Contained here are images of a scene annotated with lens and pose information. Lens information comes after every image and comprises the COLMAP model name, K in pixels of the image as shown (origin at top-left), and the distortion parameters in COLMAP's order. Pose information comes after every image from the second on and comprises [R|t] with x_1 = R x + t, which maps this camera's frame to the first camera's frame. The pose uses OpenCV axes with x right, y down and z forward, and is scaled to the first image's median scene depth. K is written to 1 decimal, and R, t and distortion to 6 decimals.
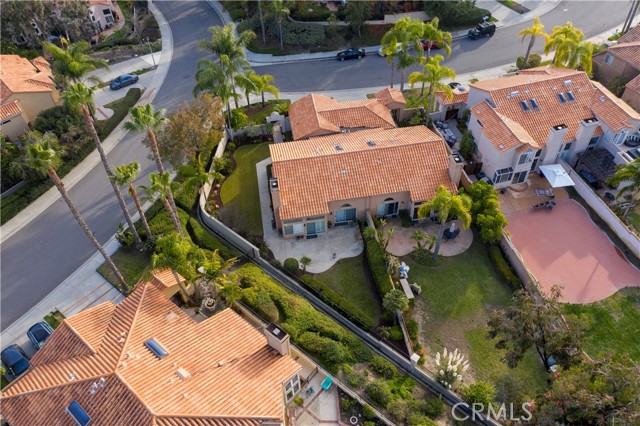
lens RADIAL K [[505.4, 0, 320.0], [0, 505.4, 213.0], [0, 0, 1]] dist [-0.021134, 0.003713]
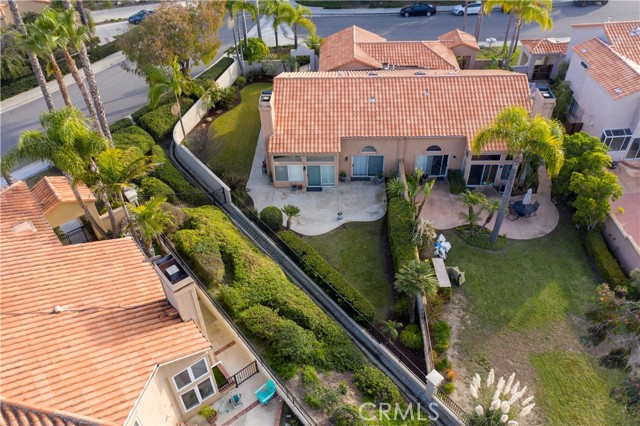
lens RADIAL K [[505.4, 0, 320.0], [0, 505.4, 213.0], [0, 0, 1]] dist [-0.021134, 0.003713]
pose [[0.981646, 0.129278, -0.140210, 0.099898], [-0.140793, 0.987153, -0.075544, 0.140415], [0.128643, 0.093898, 0.987236, 0.350357]]
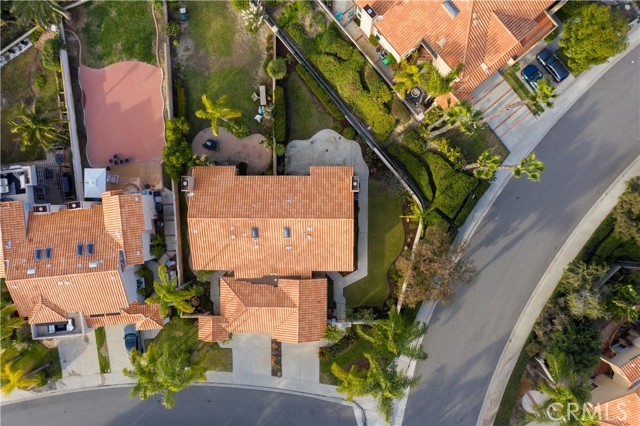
lens RADIAL K [[505.4, 0, 320.0], [0, 505.4, 213.0], [0, 0, 1]] dist [-0.021134, 0.003713]
pose [[-0.984749, -0.165318, 0.054213, -0.086042], [0.159070, -0.729314, 0.665430, -0.863466], [-0.070469, 0.663906, 0.744489, 0.228216]]
